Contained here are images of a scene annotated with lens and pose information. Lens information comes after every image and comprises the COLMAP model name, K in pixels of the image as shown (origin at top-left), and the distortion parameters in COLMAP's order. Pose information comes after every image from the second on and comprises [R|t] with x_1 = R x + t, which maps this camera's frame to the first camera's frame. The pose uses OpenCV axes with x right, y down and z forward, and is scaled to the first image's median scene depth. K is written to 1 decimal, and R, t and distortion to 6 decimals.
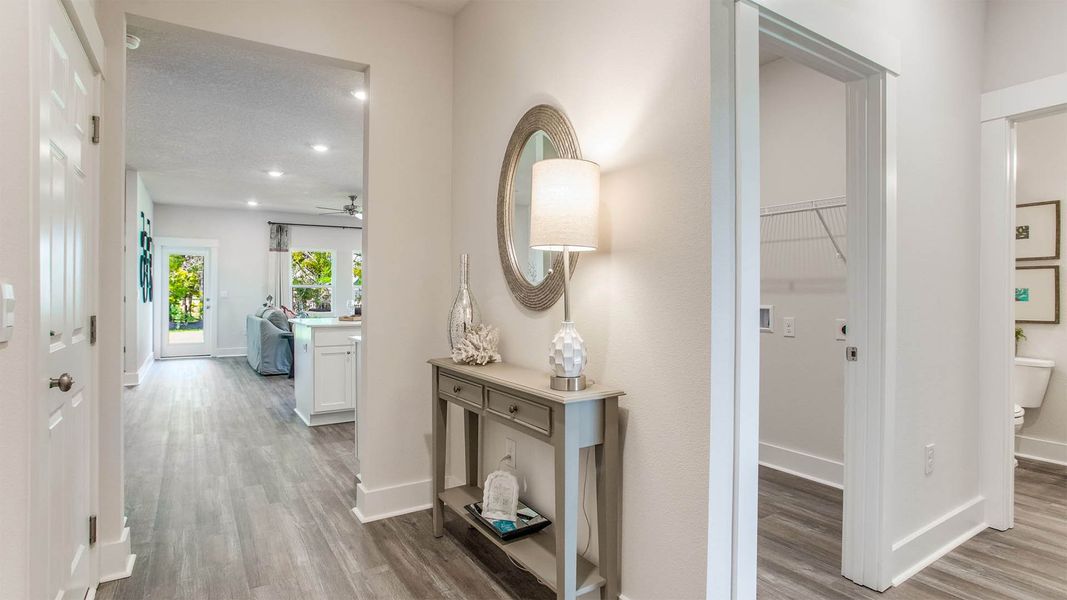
lens RADIAL K [[536.8, 0, 524.8], [0, 536.8, 295.7], [0, 0, 1]] dist [-0.038779, 0.016547]
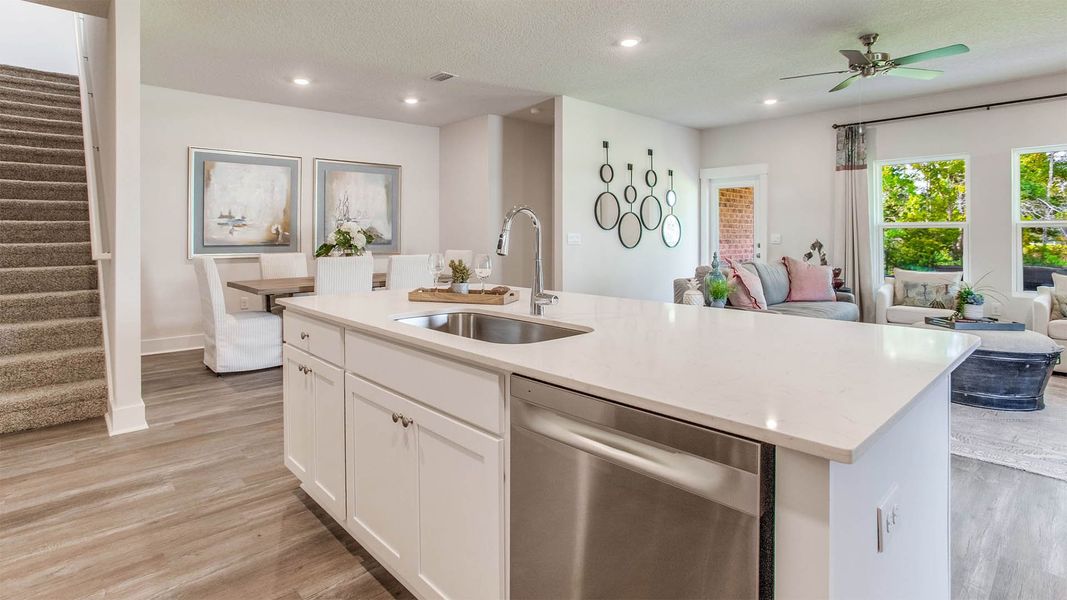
lens RADIAL K [[536.8, 0, 506.5], [0, 536.8, 232.2], [0, 0, 1]] dist [-0.038779, 0.016547]
pose [[0.153729, -0.010742, -0.988055, 0.095106], [-0.003207, 0.999930, -0.011370, -0.002623], [0.988108, 0.004917, 0.153684, 0.591386]]
